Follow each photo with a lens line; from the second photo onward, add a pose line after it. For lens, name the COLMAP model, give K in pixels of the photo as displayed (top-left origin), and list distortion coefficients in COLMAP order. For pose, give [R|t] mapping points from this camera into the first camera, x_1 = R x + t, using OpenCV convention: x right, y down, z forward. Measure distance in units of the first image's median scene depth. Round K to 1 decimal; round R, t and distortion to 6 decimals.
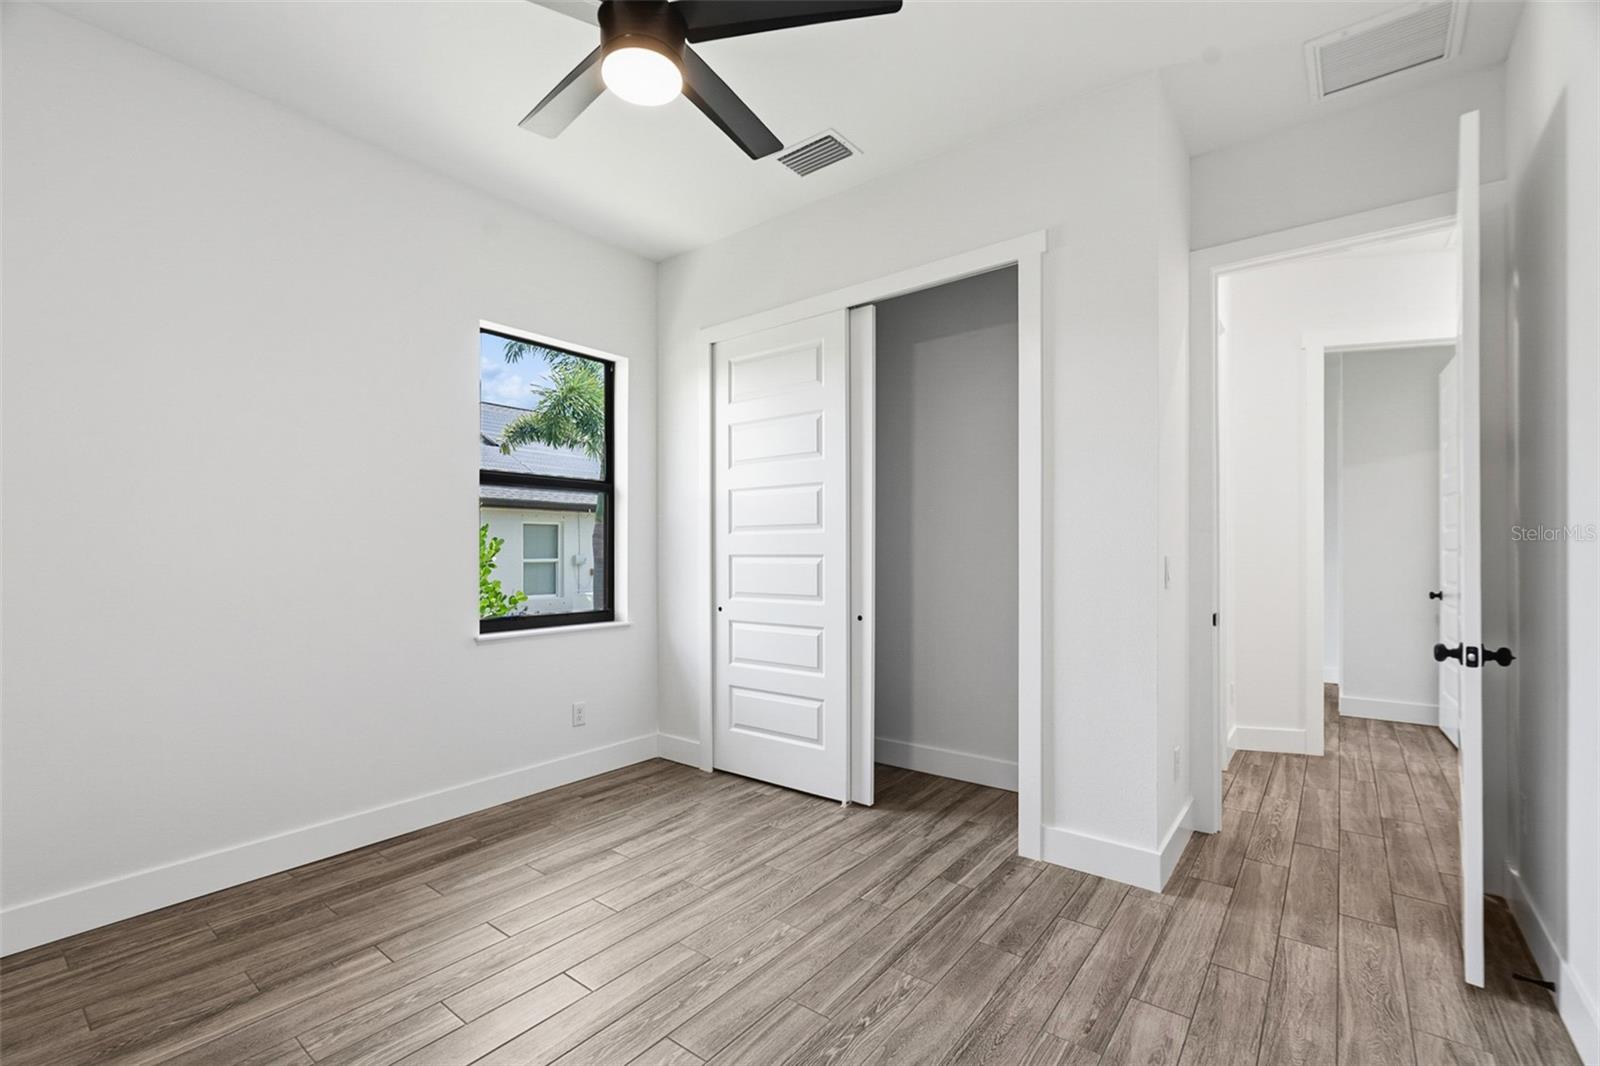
lens RADIAL K [[695.5, 0, 783.7], [0, 695.5, 555.3], [0, 0, 1]] dist [-0.008007, 0.001118]
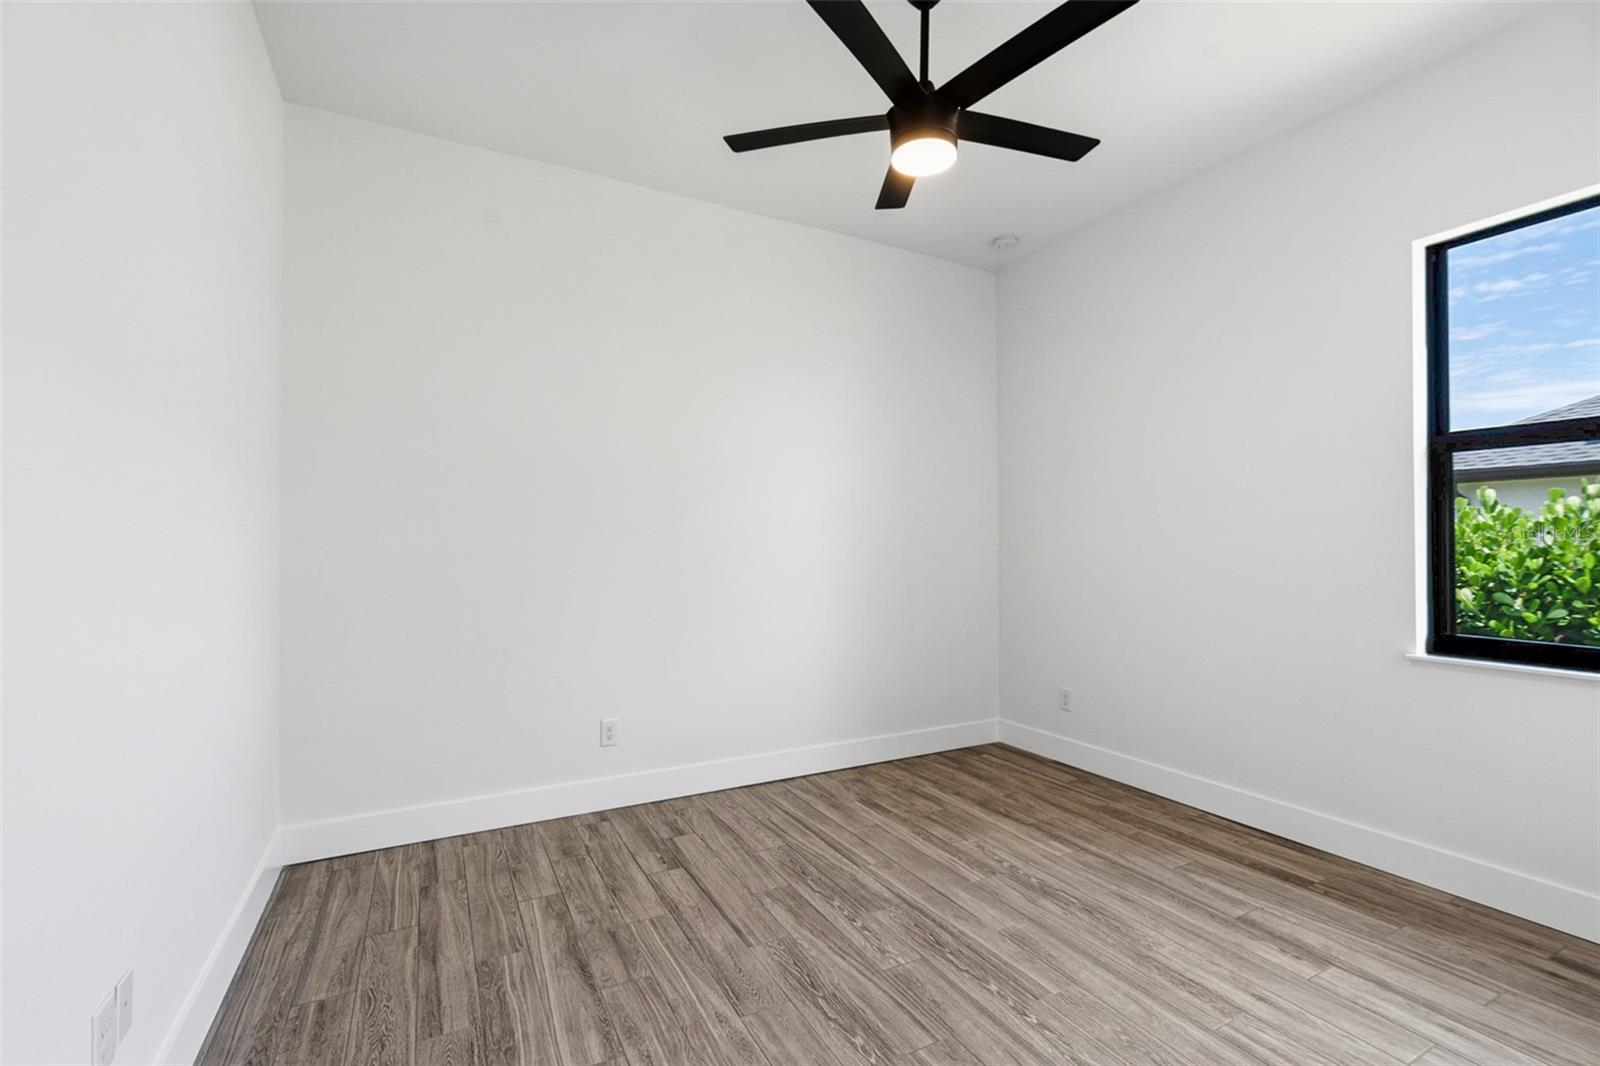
lens RADIAL K [[695.5, 0, 800.9], [0, 695.5, 538.8], [0, 0, 1]] dist [-0.008007, 0.001118]
pose [[-0.389527, -0.002432, -0.921012, 0.670783], [-0.003248, 0.999994, -0.001266, -0.008627], [0.921009, 0.002498, -0.389533, 0.852126]]
